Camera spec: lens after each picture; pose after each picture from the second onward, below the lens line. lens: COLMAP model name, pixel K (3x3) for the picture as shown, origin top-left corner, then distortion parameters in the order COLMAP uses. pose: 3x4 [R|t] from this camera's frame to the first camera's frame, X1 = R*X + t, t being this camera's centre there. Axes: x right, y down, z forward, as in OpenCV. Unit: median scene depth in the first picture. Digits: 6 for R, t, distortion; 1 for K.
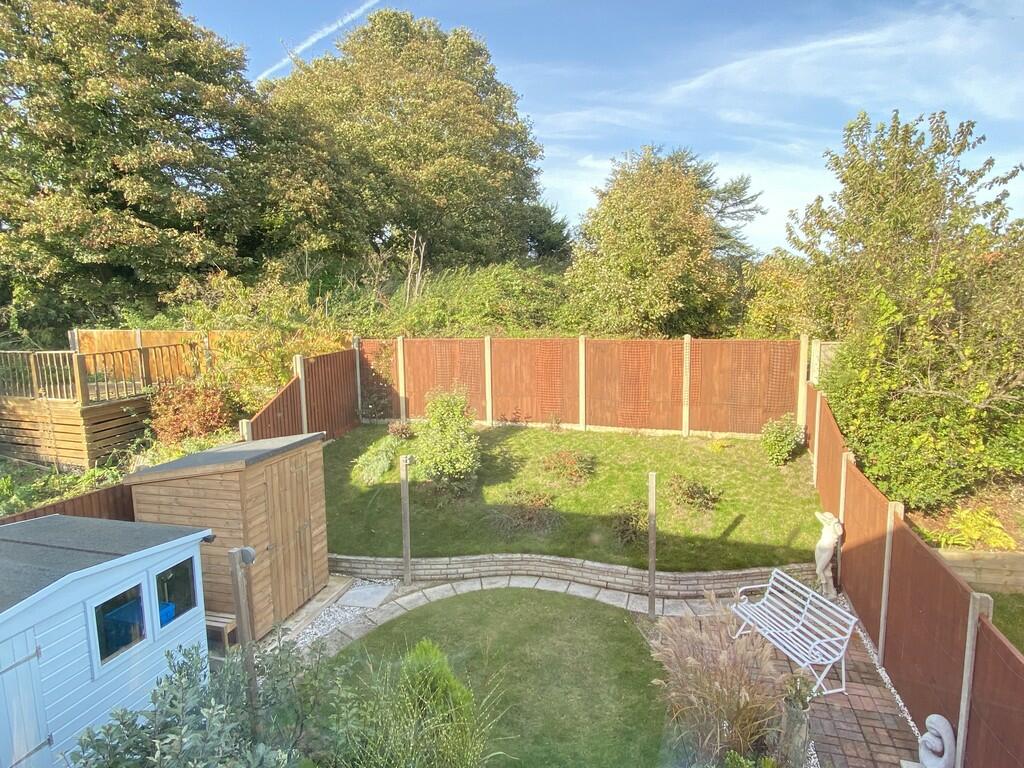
lens RADIAL K [[543.9, 0, 512.0], [0, 543.9, 384.0], [0, 0, 1]] dist [-0.004088, -0.000667]
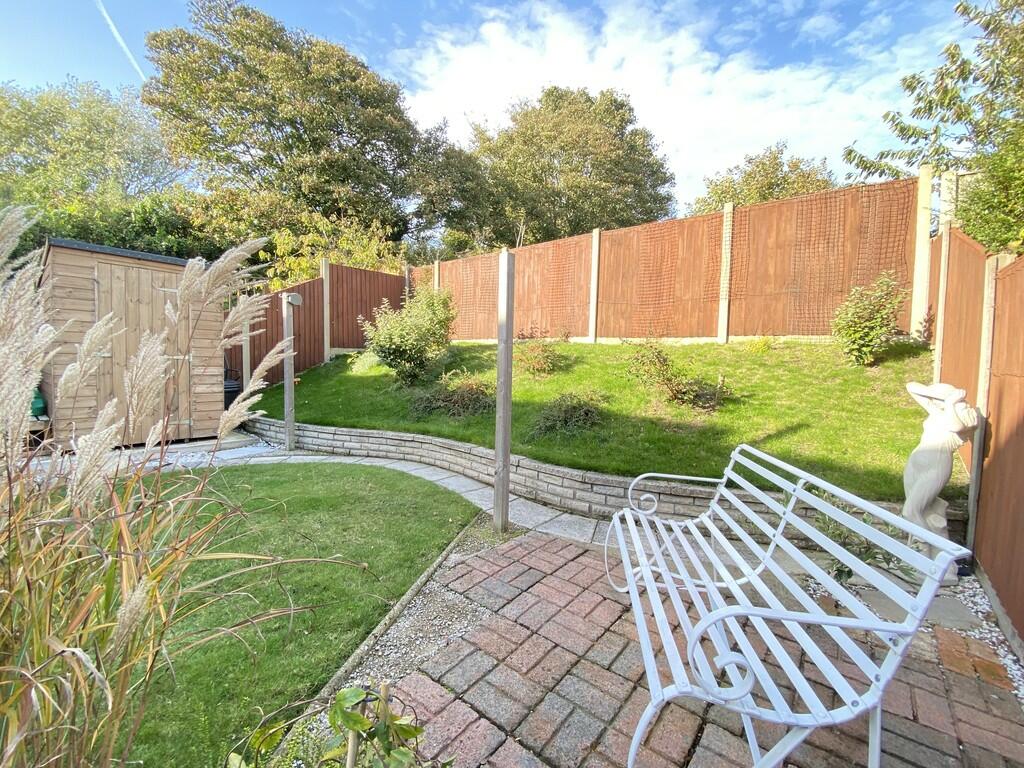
lens RADIAL K [[410.4, 0, 512.0], [0, 410.4, 384.0], [0, 0, 1]] dist [-0.035873, -0.000110]
pose [[0.917883, 0.066010, -0.391323, 0.295272], [-0.100315, 0.992639, -0.067856, 0.222078], [0.383963, 0.101539, 0.917748, 0.441319]]
